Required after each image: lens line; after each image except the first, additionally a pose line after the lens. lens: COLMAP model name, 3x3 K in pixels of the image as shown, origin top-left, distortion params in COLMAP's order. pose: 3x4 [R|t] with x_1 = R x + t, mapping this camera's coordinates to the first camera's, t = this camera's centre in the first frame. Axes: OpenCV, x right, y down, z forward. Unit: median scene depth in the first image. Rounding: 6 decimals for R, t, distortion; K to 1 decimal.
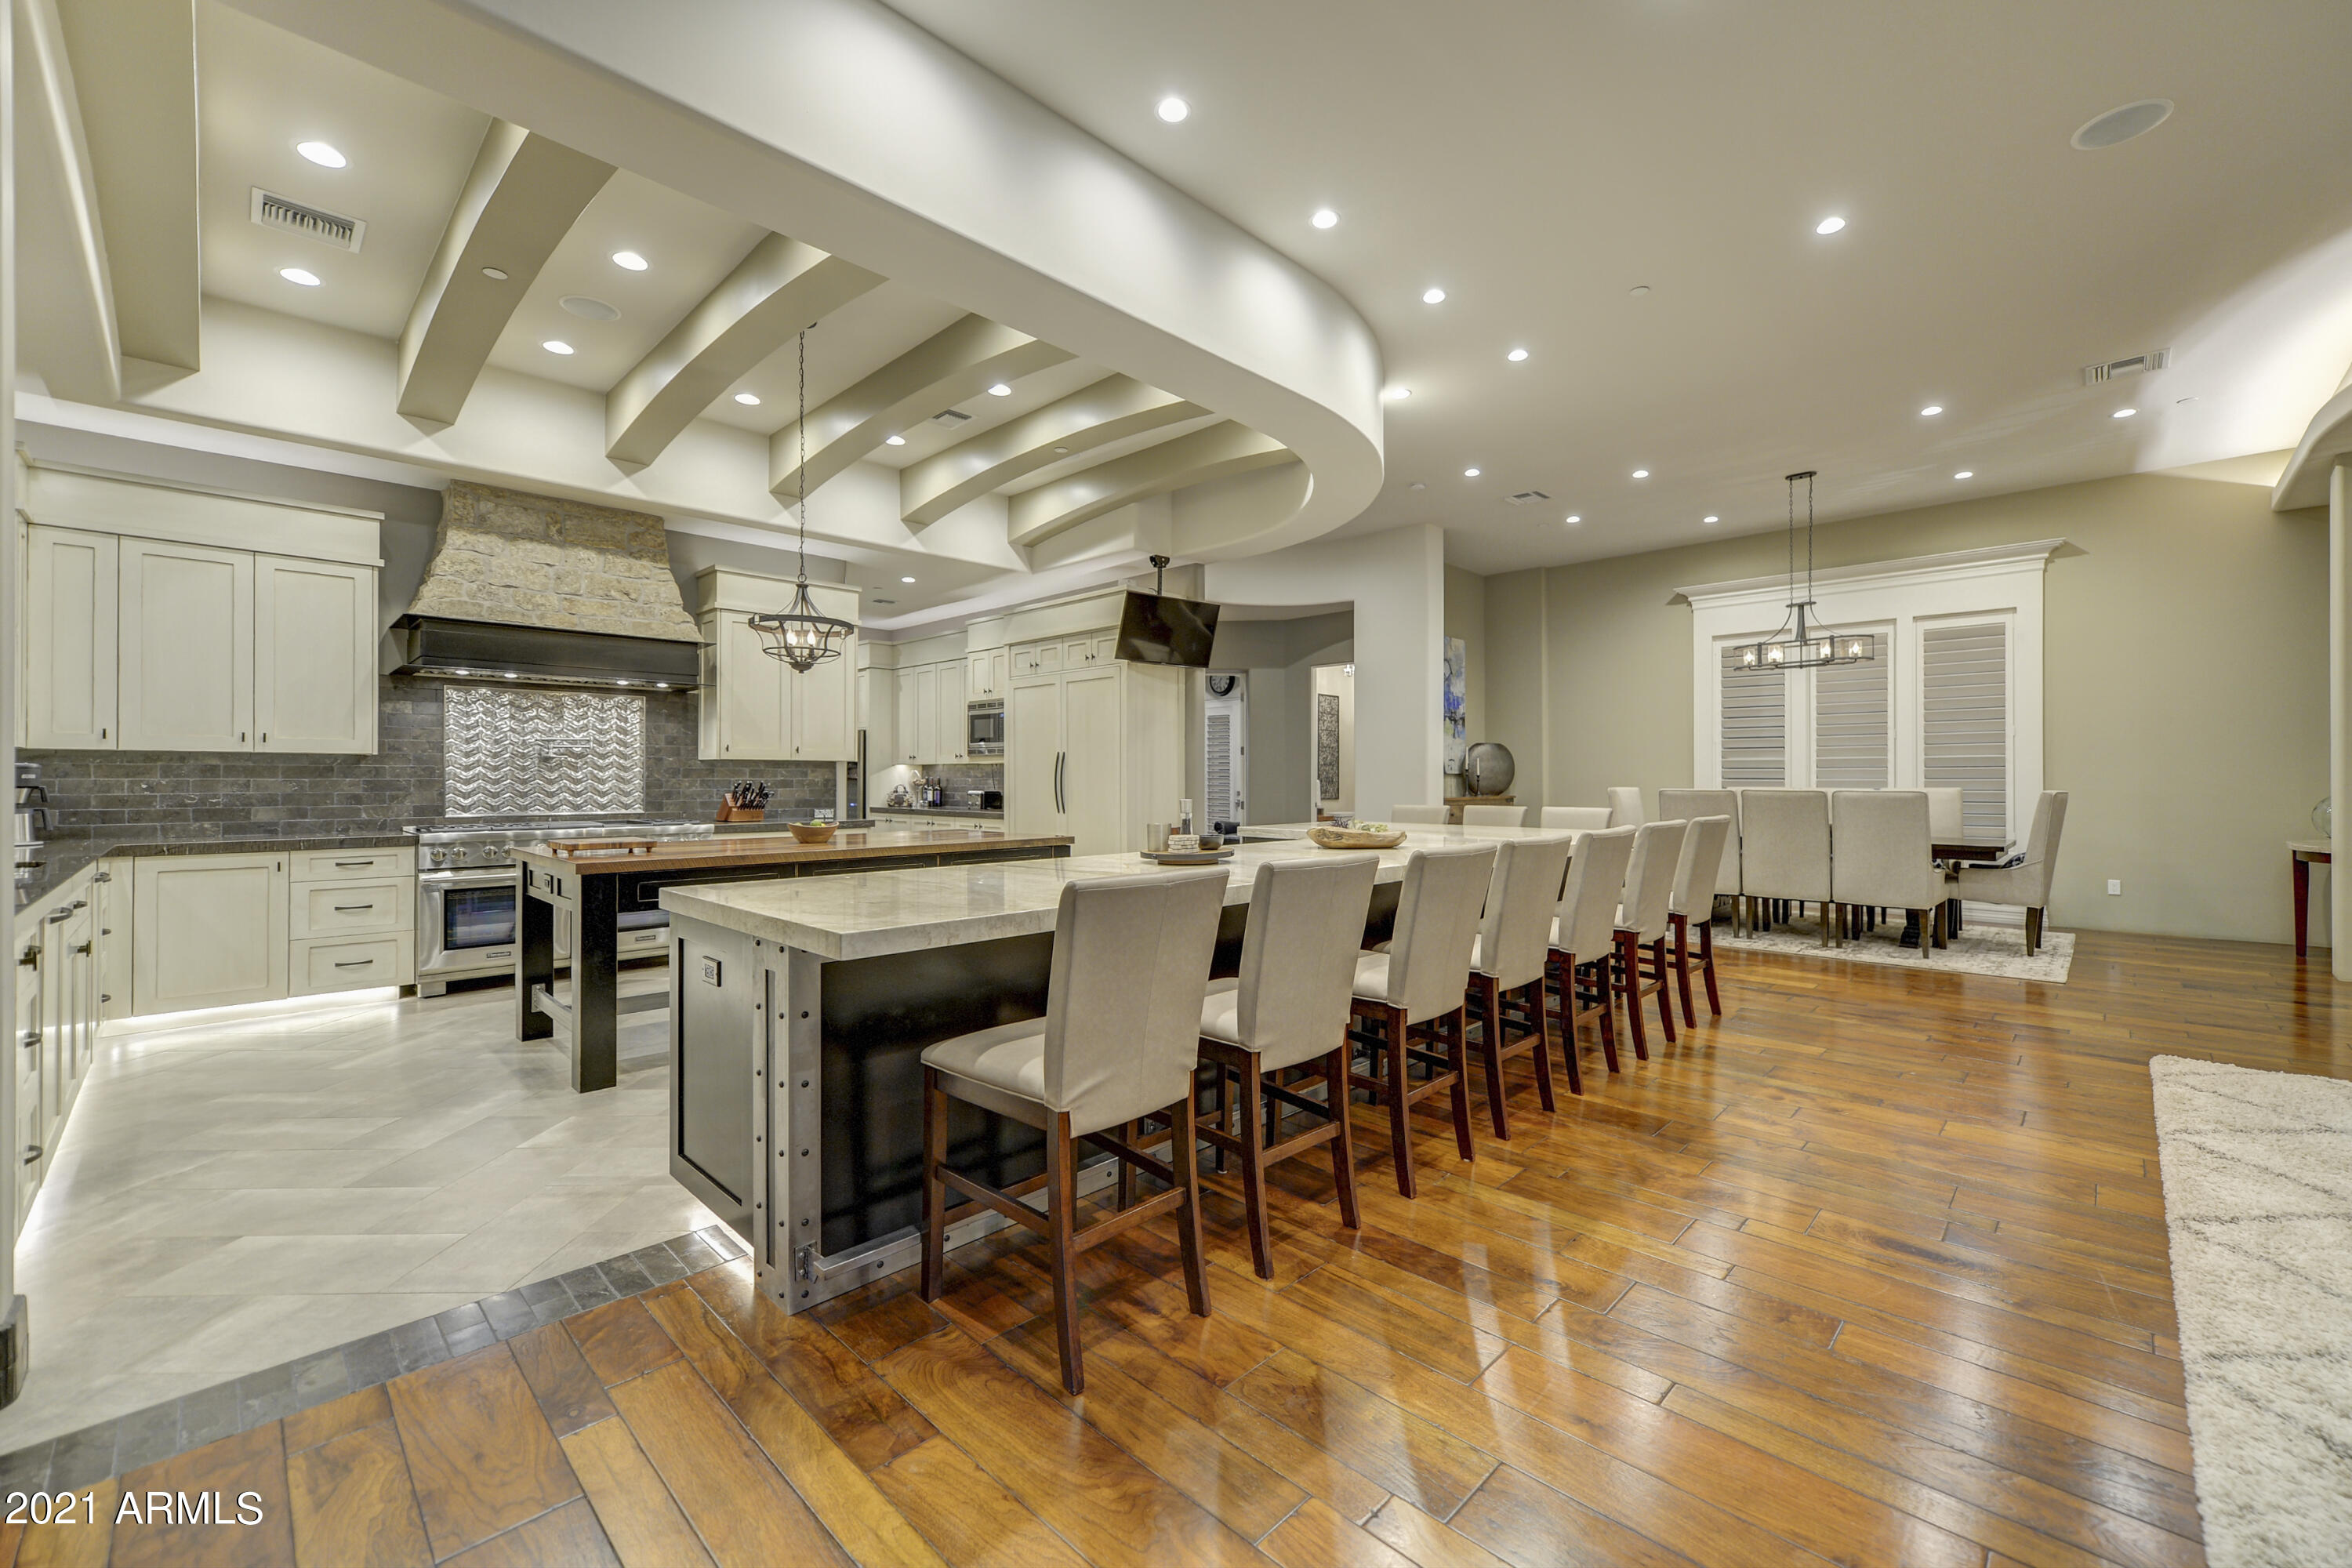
lens RADIAL K [[954.3, 0, 1188.1], [0, 954.3, 761.5], [0, 0, 1]] dist [0.009337, -0.001697]
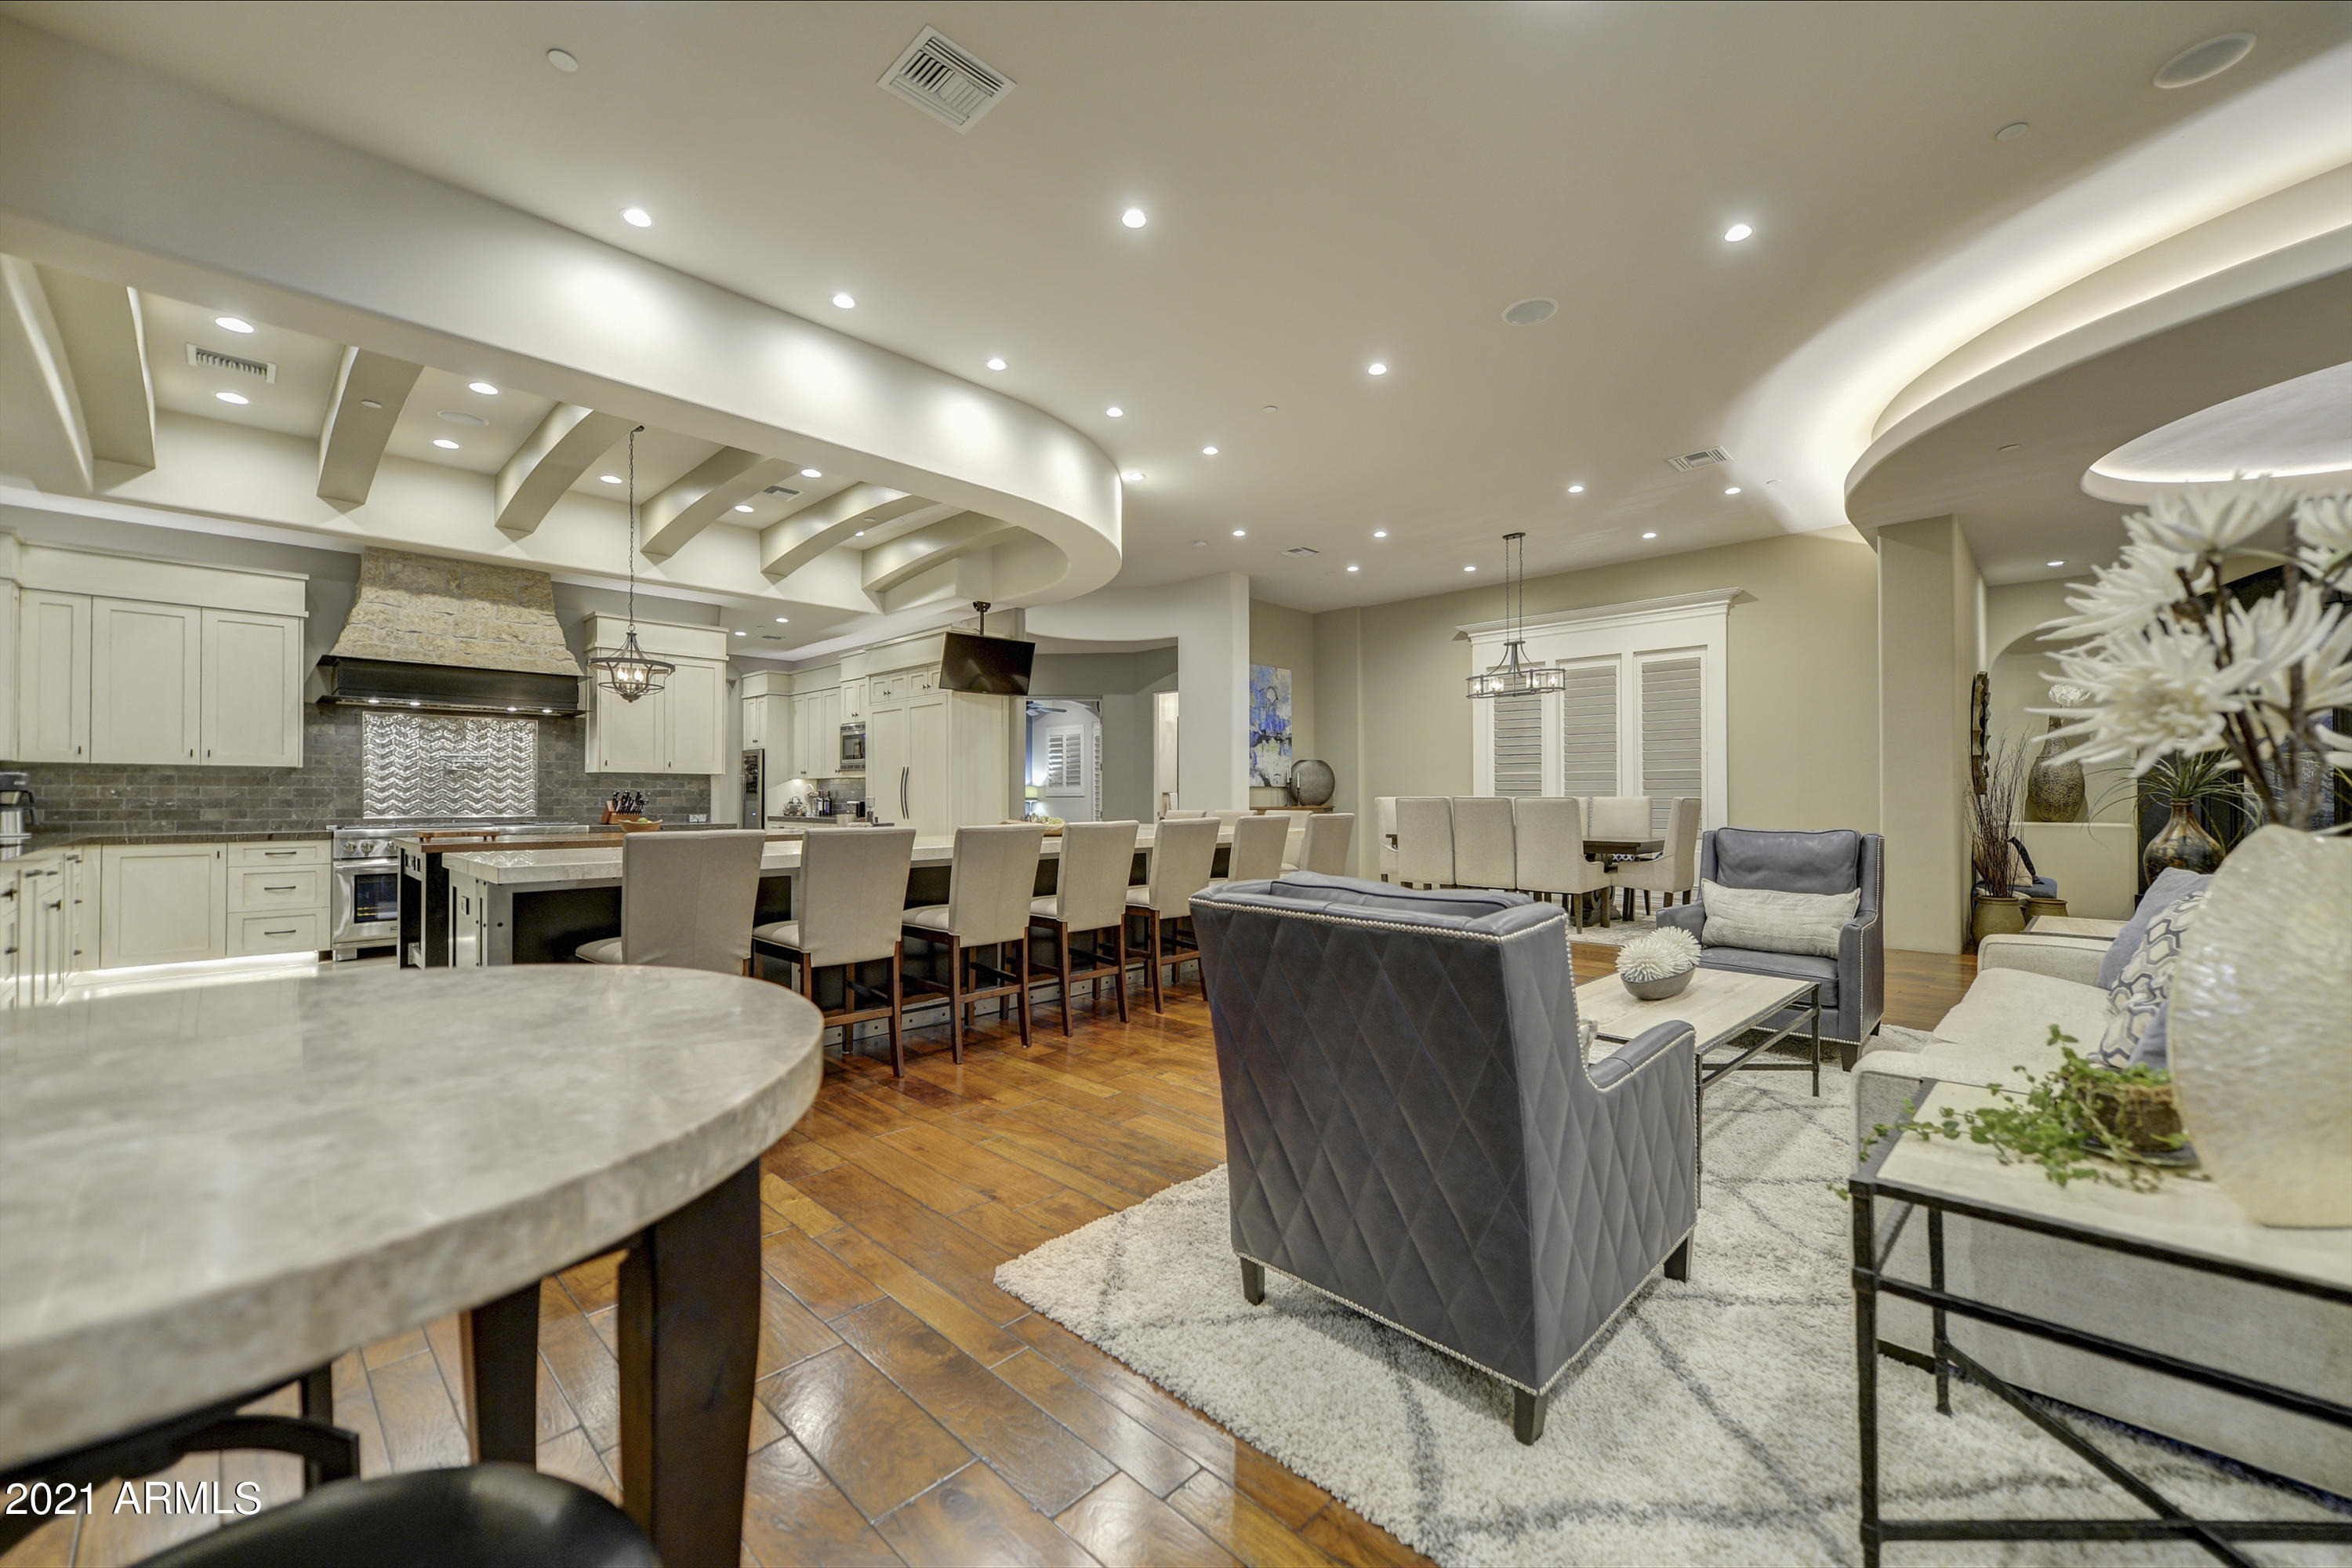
lens RADIAL K [[954.3, 0, 1194.9], [0, 954.3, 780.8], [0, 0, 1]] dist [0.009337, -0.001697]
pose [[0.999999, 0.000137, 0.001283, 0.284705], [-0.000137, 1.000000, 0.000002, 0.008969], [-0.001283, -0.000002, 0.999999, -0.227994]]
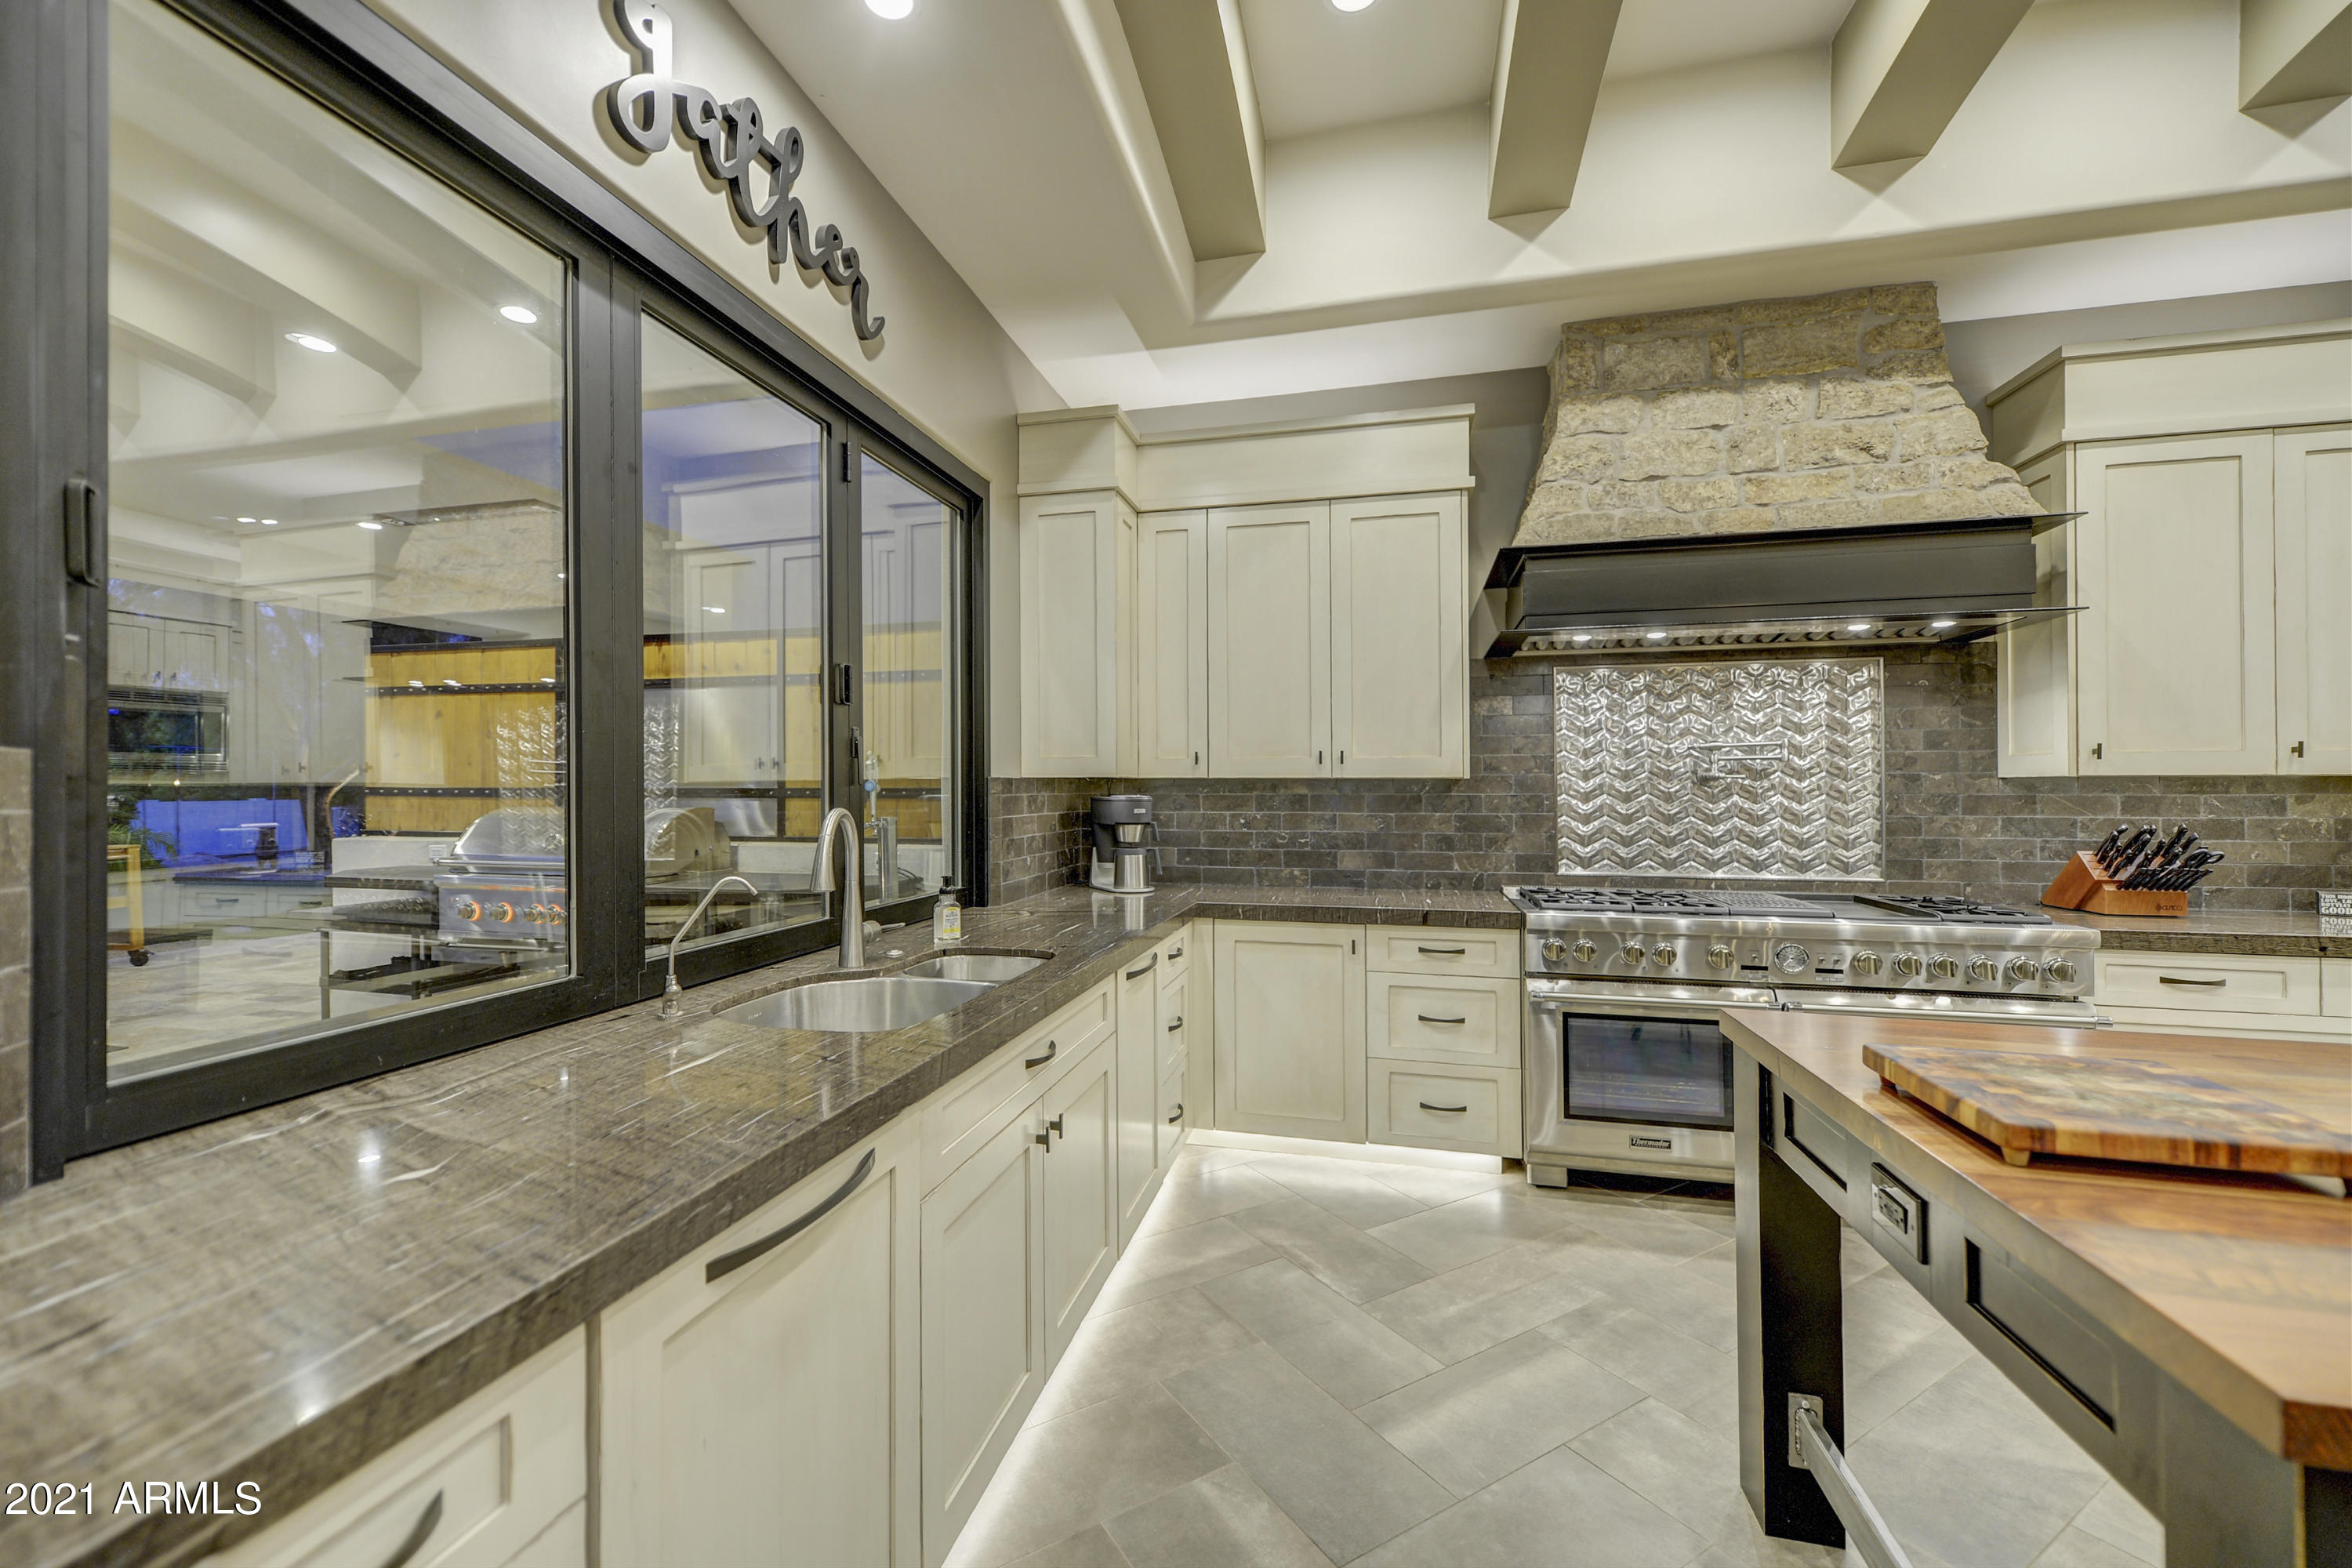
lens RADIAL K [[954.3, 0, 1147.4], [0, 954.3, 793.1], [0, 0, 1]] dist [0.009337, -0.001697]
pose [[0.501290, -0.000068, -0.865280, -0.350925], [0.015545, 0.999839, 0.008927, -0.005608], [0.865140, -0.017925, 0.501210, 0.433655]]
